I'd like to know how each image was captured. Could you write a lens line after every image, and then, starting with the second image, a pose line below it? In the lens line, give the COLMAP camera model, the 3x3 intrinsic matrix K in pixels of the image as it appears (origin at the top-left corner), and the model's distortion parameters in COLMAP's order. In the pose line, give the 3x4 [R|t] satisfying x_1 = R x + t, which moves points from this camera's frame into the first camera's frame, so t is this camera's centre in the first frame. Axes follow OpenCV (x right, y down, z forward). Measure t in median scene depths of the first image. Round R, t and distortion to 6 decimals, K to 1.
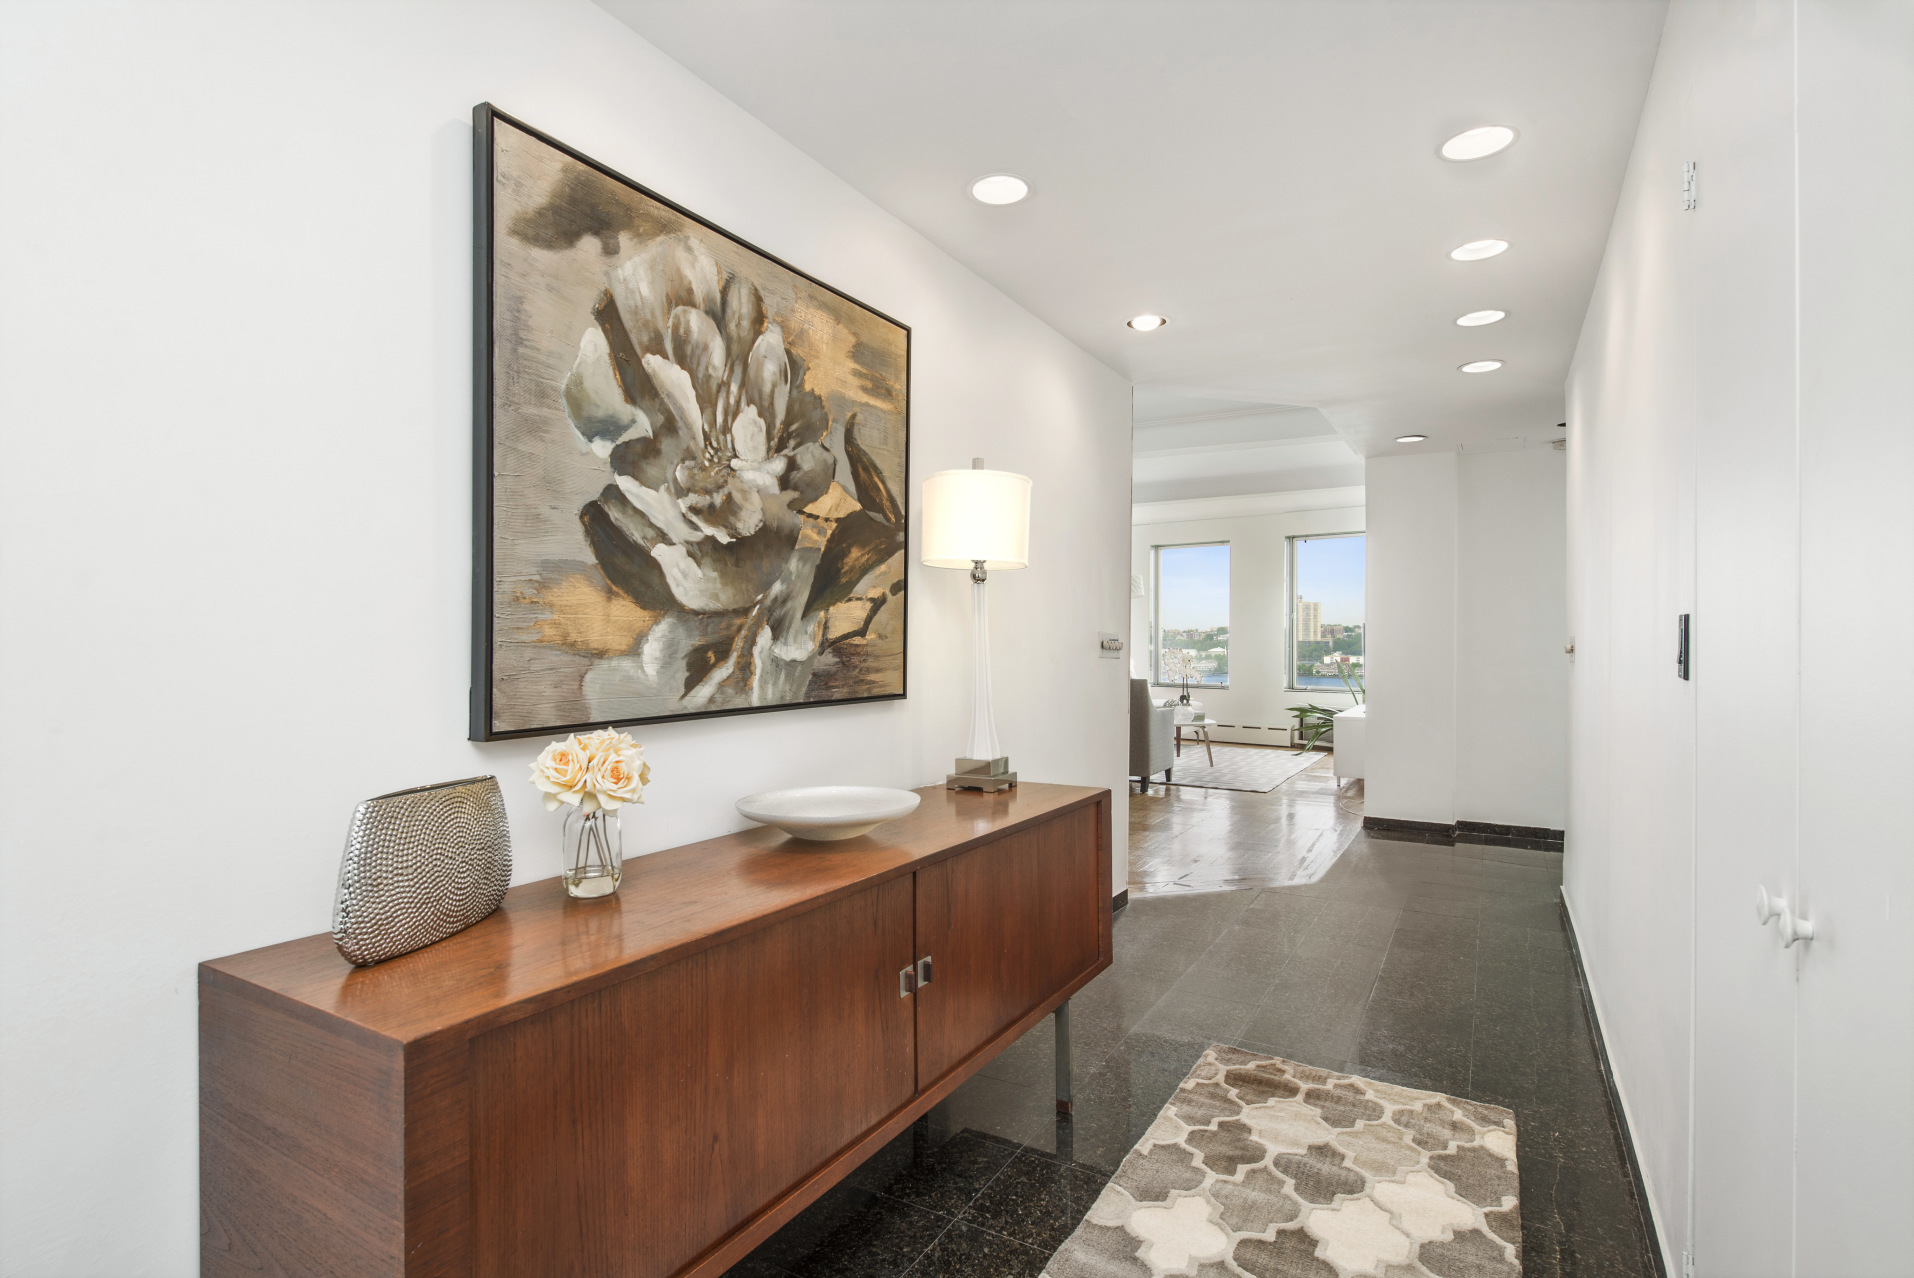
lens RADIAL K [[938.2, 0, 958.7], [0, 938.2, 643.6], [0, 0, 1]] dist [-0.000545, -0.000015]
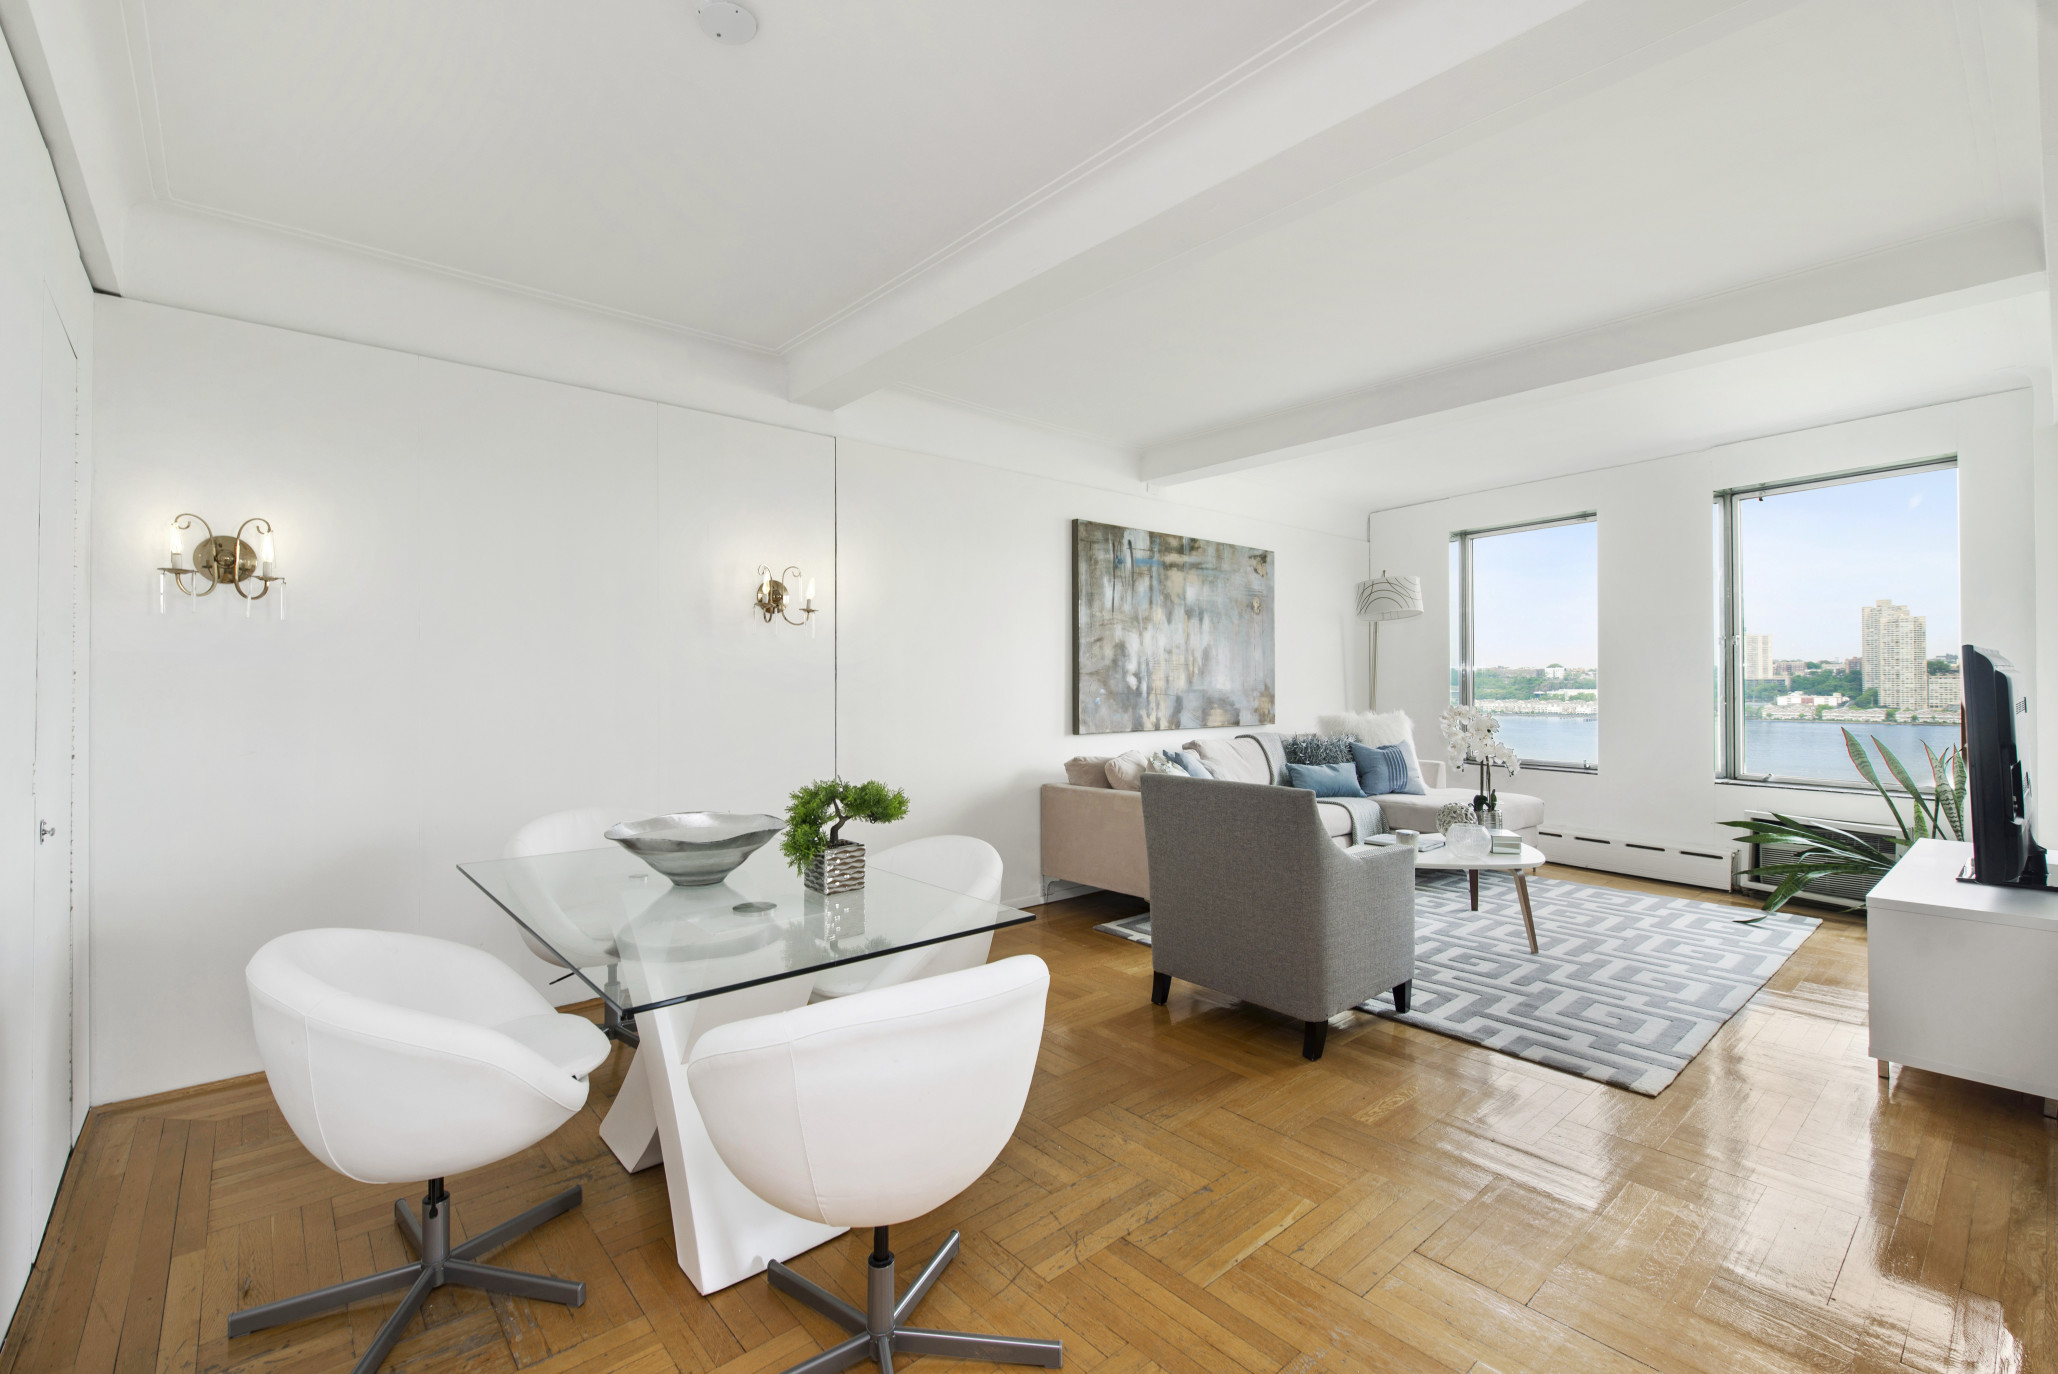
lens RADIAL K [[886.7, 0, 1025.1], [0, 886.7, 680.3], [0, 0, 1]] dist [0.005188, 0.000362]
pose [[0.945956, -0.009786, -0.324146, 0.139424], [0.007487, 0.999937, -0.008339, -0.006327], [0.324208, 0.005461, 0.945970, 0.392075]]
